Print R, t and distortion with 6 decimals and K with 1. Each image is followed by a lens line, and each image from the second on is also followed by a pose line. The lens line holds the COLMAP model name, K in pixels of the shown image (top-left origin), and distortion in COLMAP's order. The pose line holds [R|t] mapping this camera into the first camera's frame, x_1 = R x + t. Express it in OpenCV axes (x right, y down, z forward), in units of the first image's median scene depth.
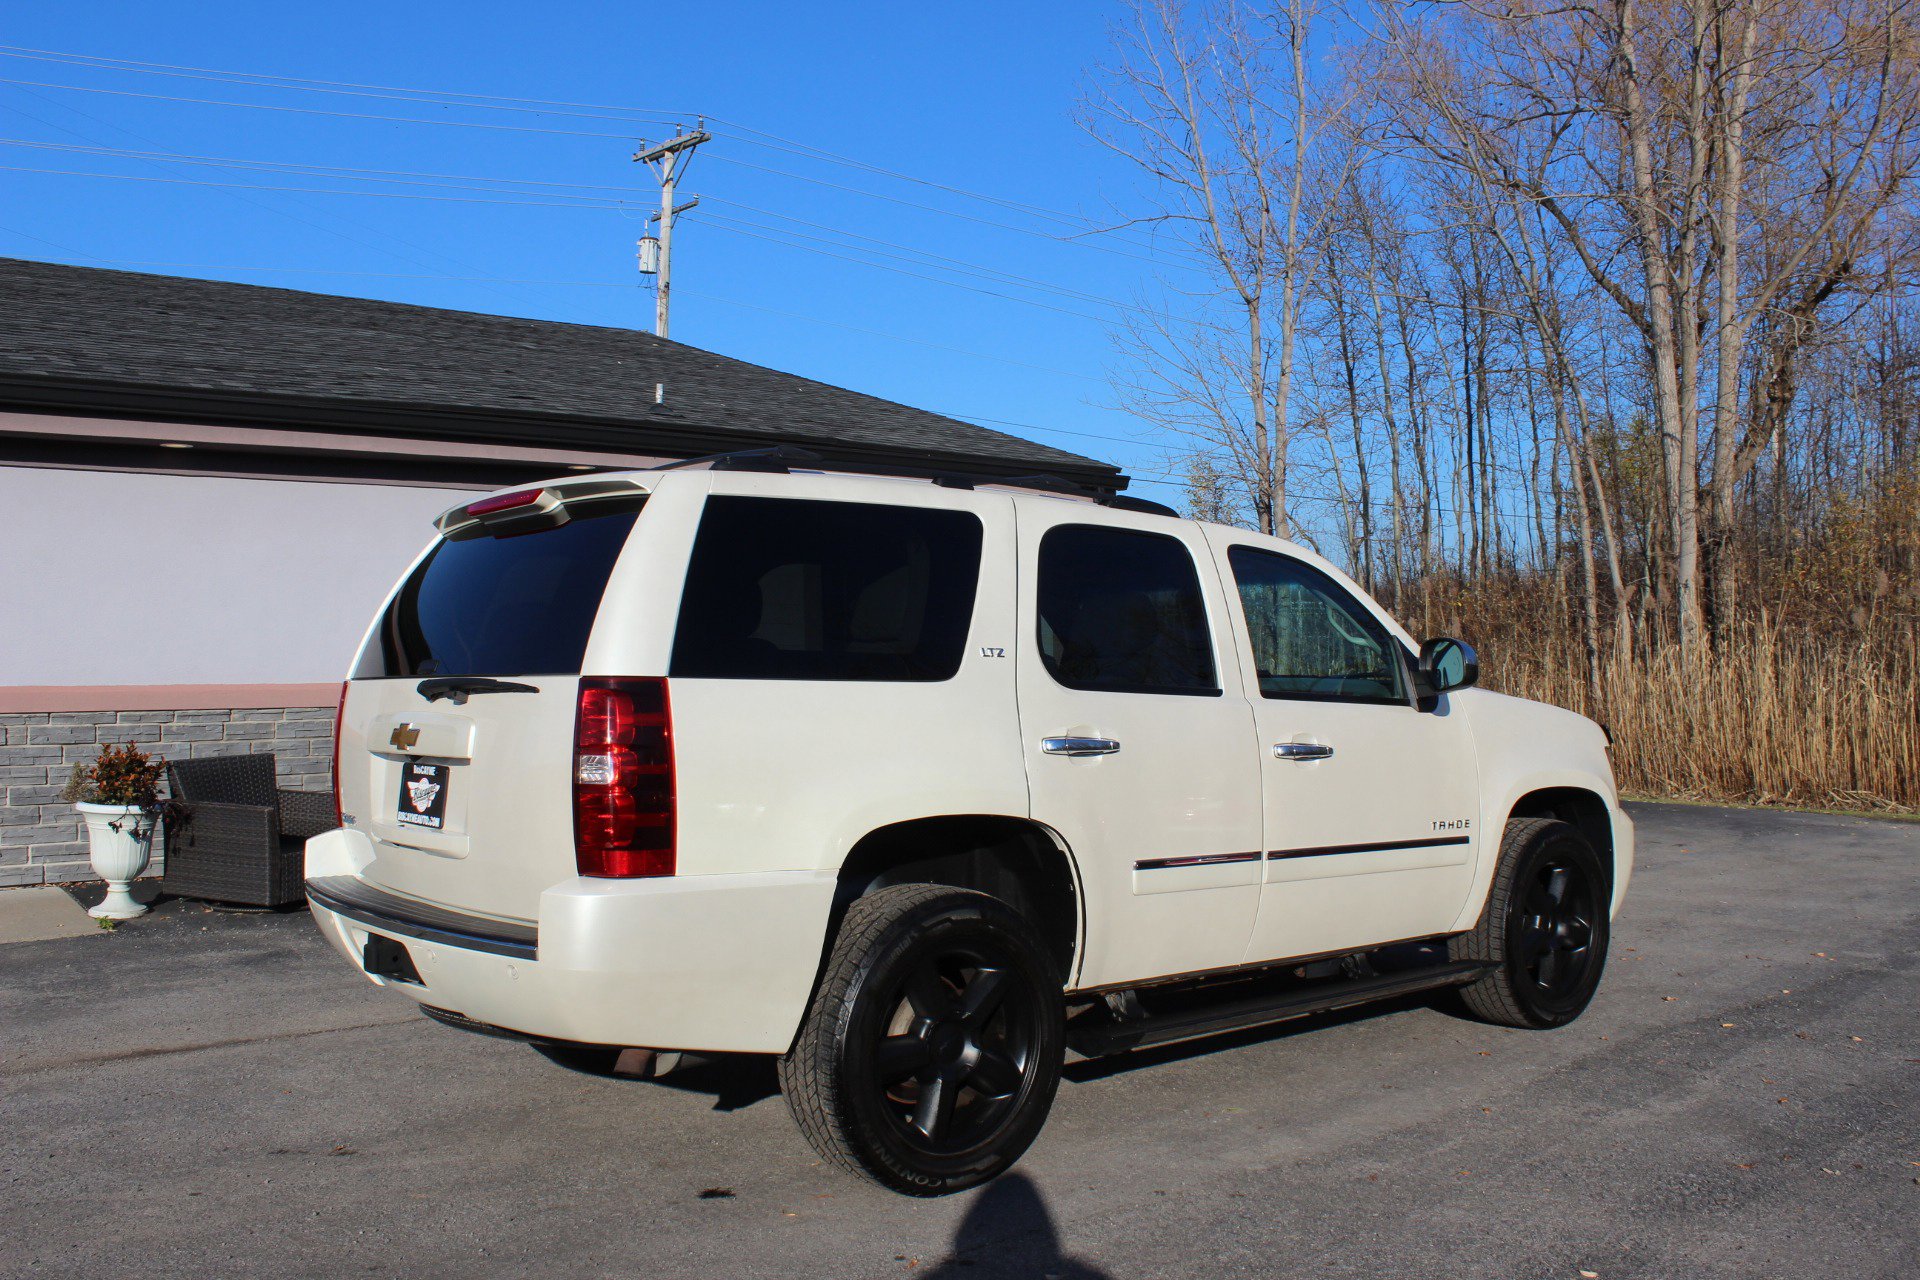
lens RADIAL K [[1655.9, 0, 965.0], [0, 1655.9, 643.0], [0, 0, 1]] dist [-0.160548, 0.144217]
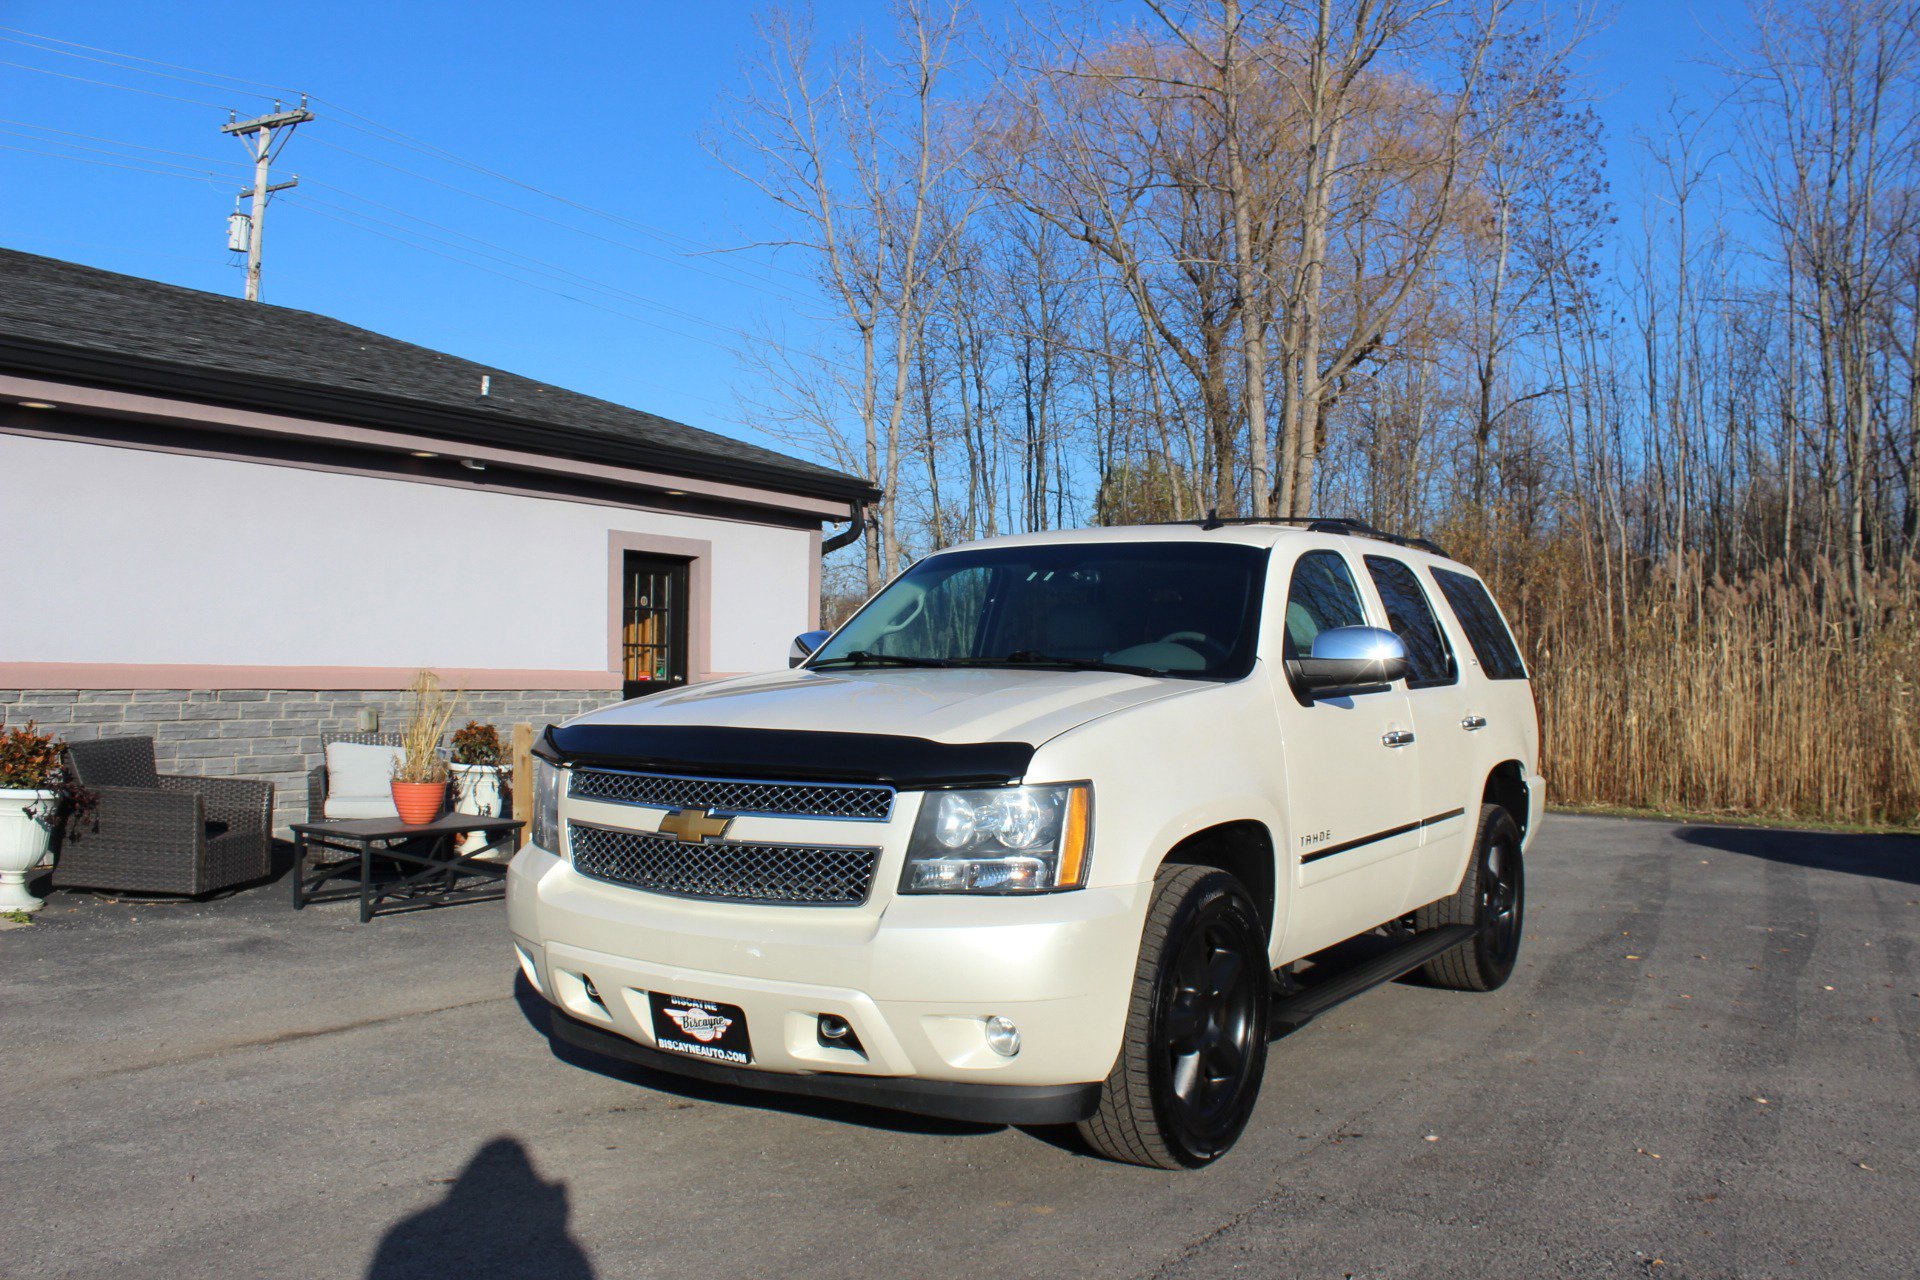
lens RADIAL K [[1606.3, 0, 969.8], [0, 1606.3, 639.1], [0, 0, 1]] dist [-0.167961, 0.151584]
pose [[0.949201, 0.026894, 0.313518, -0.243382], [-0.024714, 0.999635, -0.010925, 0.008590], [-0.313698, 0.002622, 0.949519, -0.017442]]
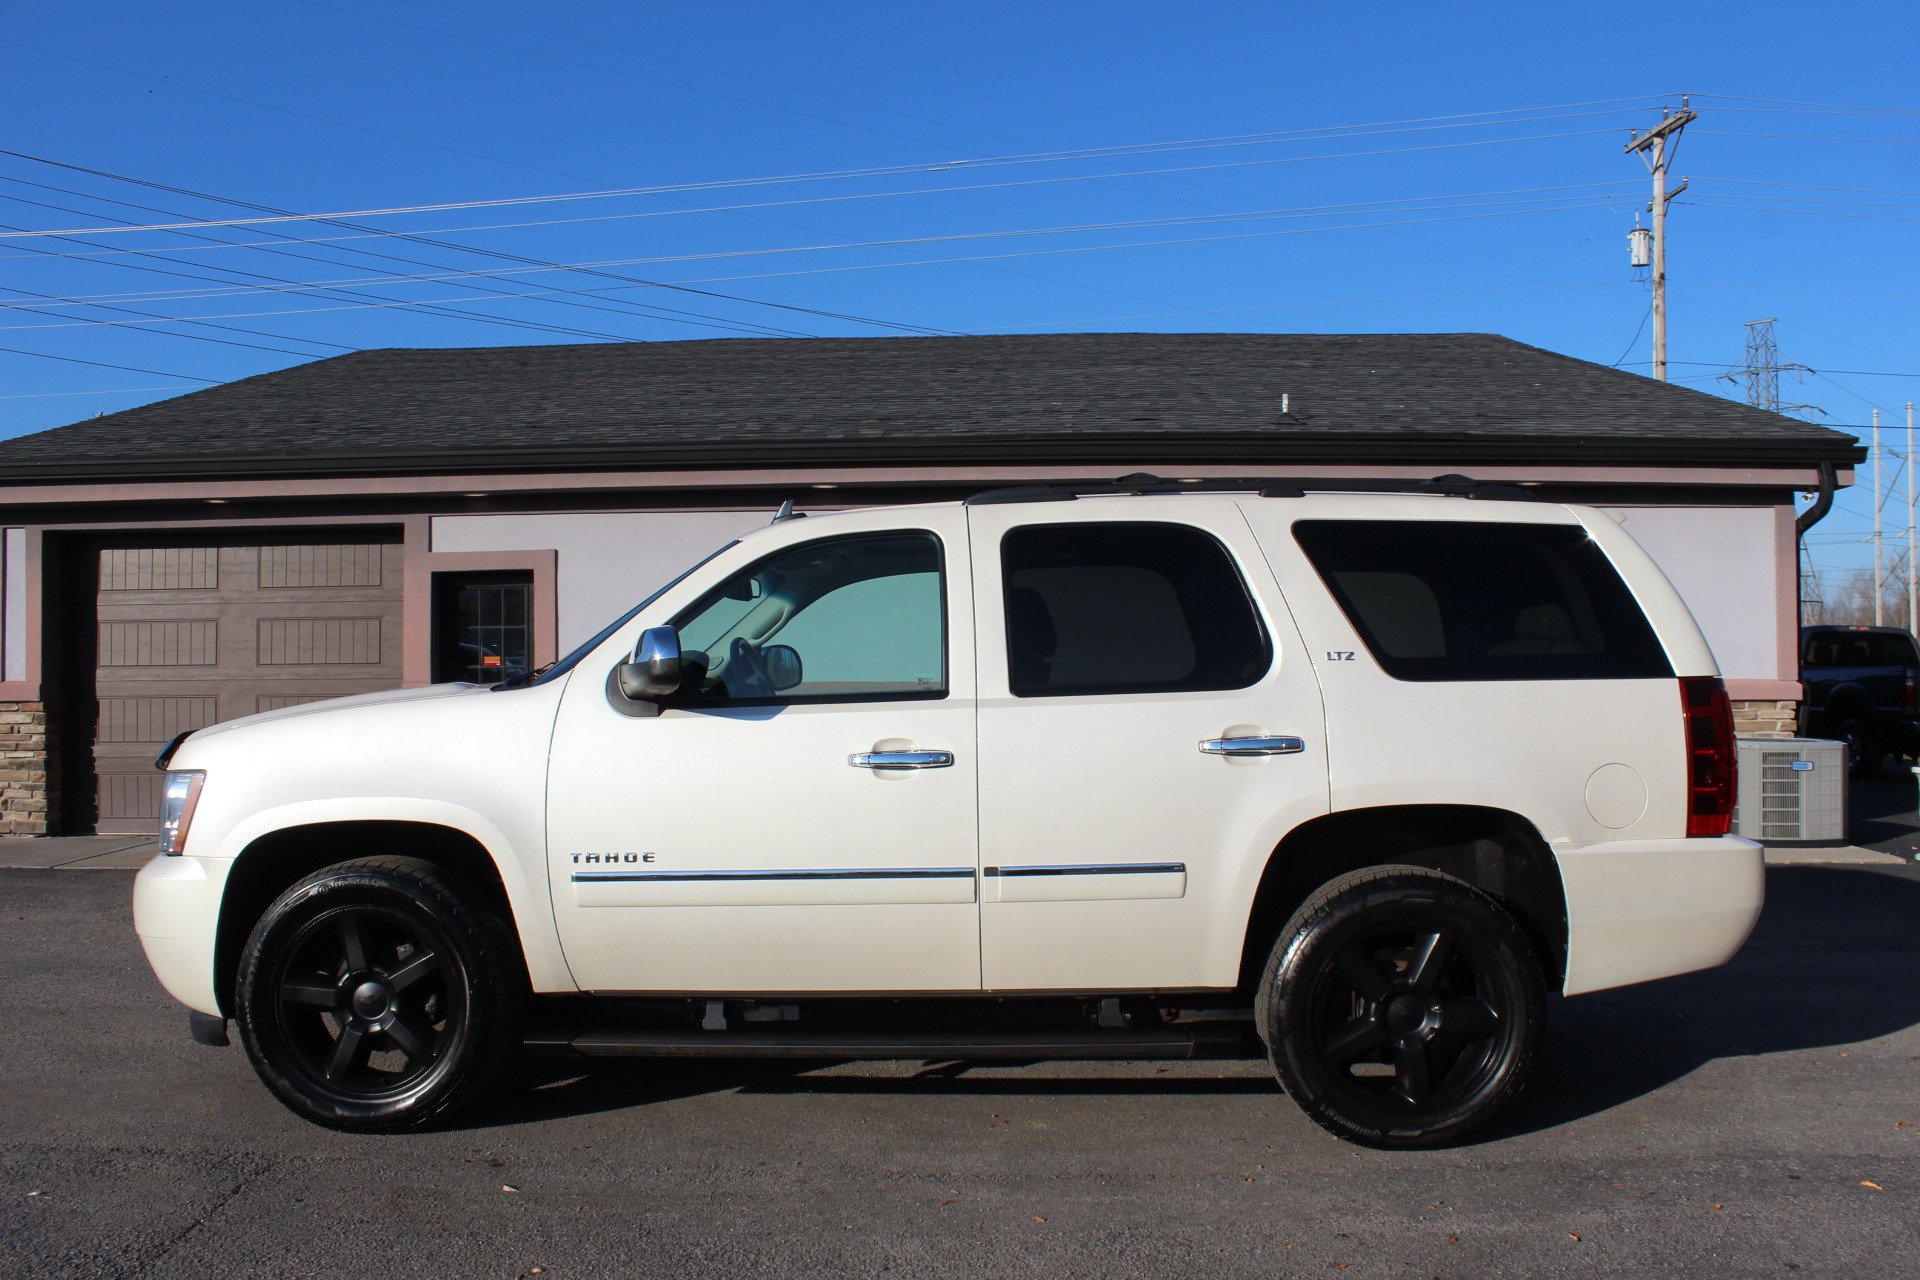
lens RADIAL K [[1606.3, 0, 969.8], [0, 1606.3, 639.1], [0, 0, 1]] dist [-0.167961, 0.151584]
pose [[0.763832, -0.008529, -0.645359, 0.366998], [0.005064, 0.999961, -0.007222, 0.003030], [0.645396, 0.002249, 0.763845, 0.128824]]
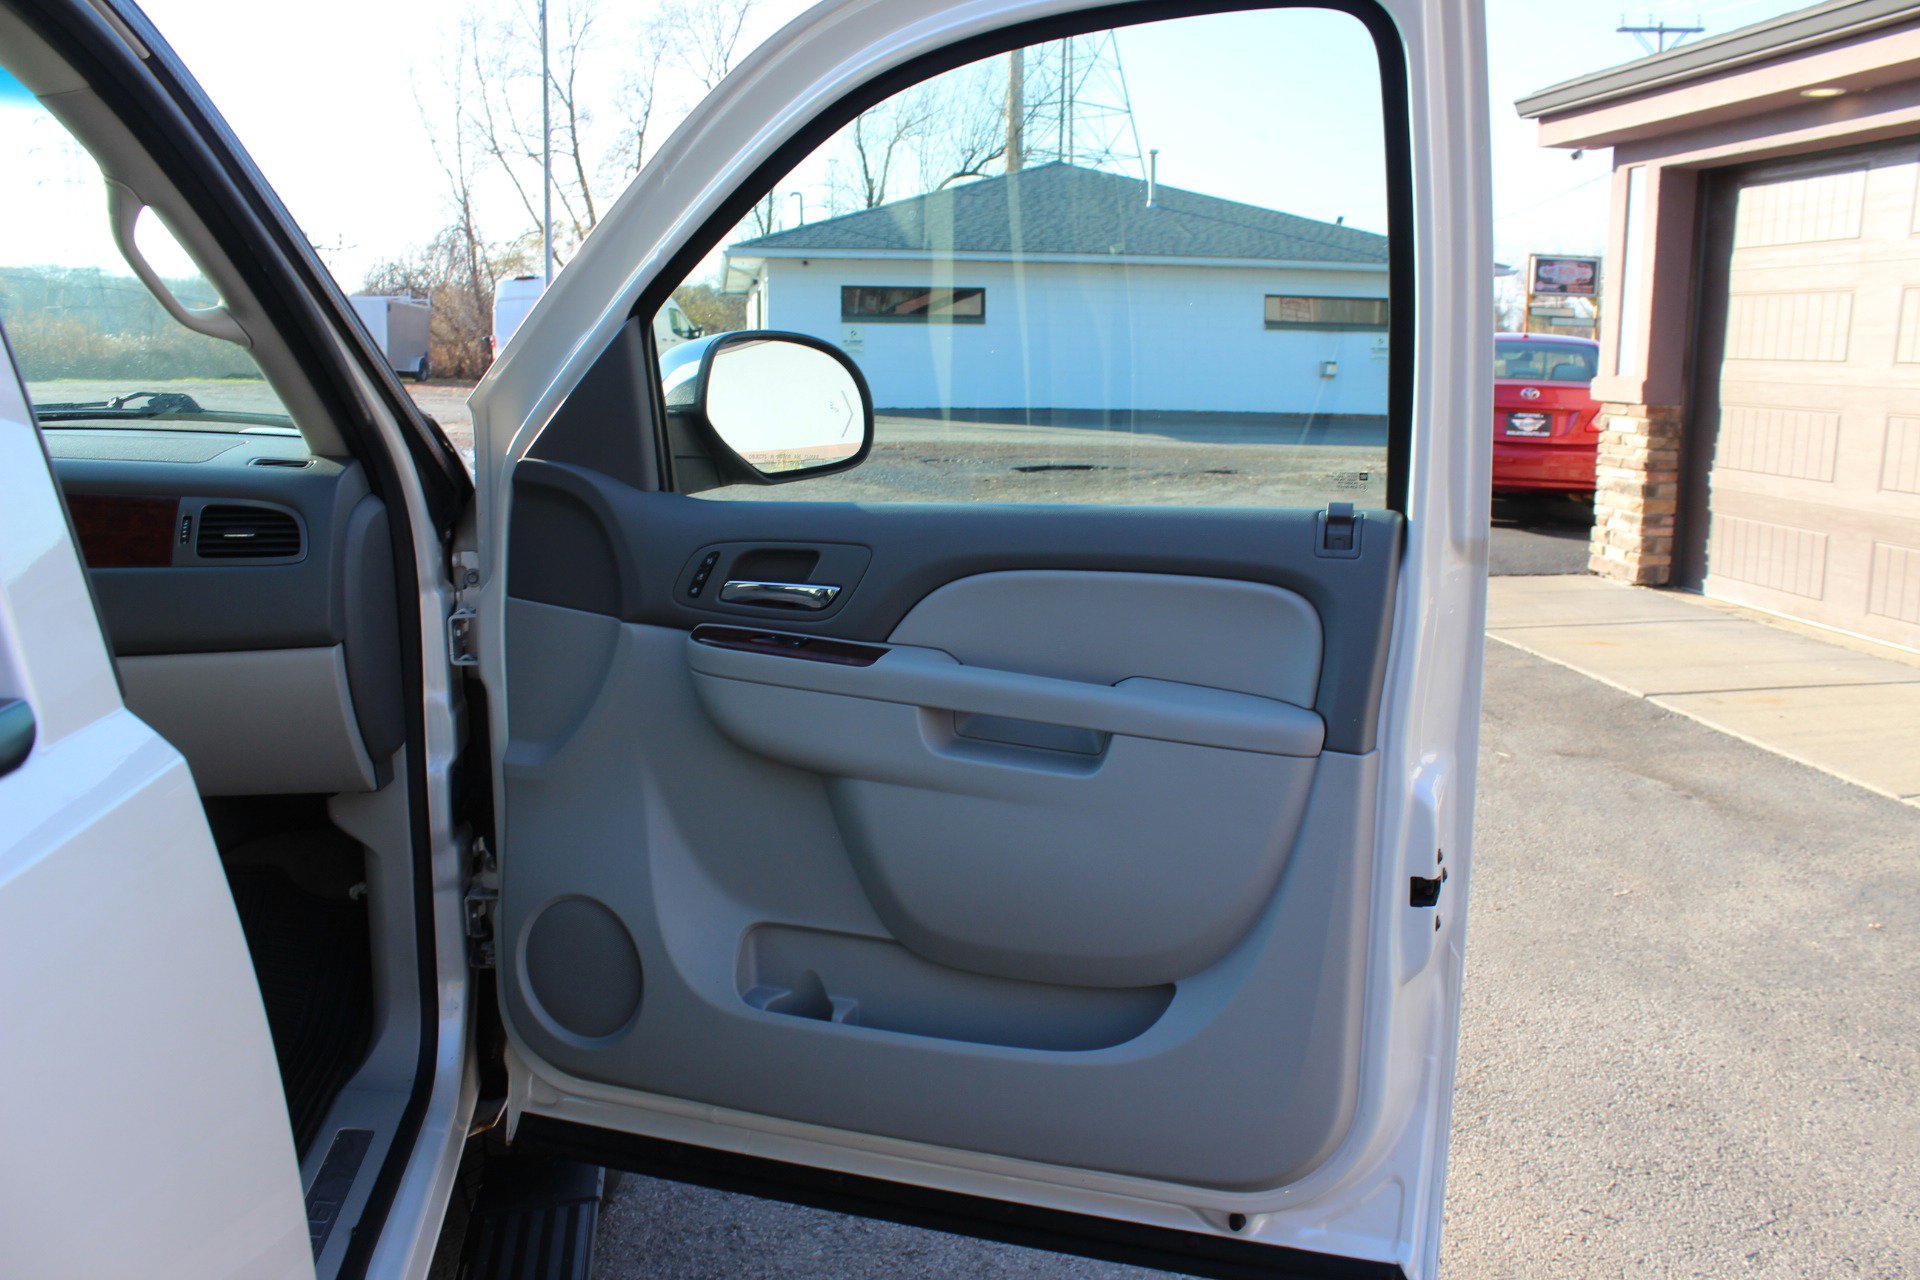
lens RADIAL K [[1606.3, 0, 969.8], [0, 1606.3, 639.1], [0, 0, 1]] dist [-0.167961, 0.151584]
pose [[-0.488086, 0.164440, -0.857165, 0.022795], [0.002445, 0.982345, 0.187063, 0.003059], [0.872792, 0.089207, -0.479871, 0.676373]]
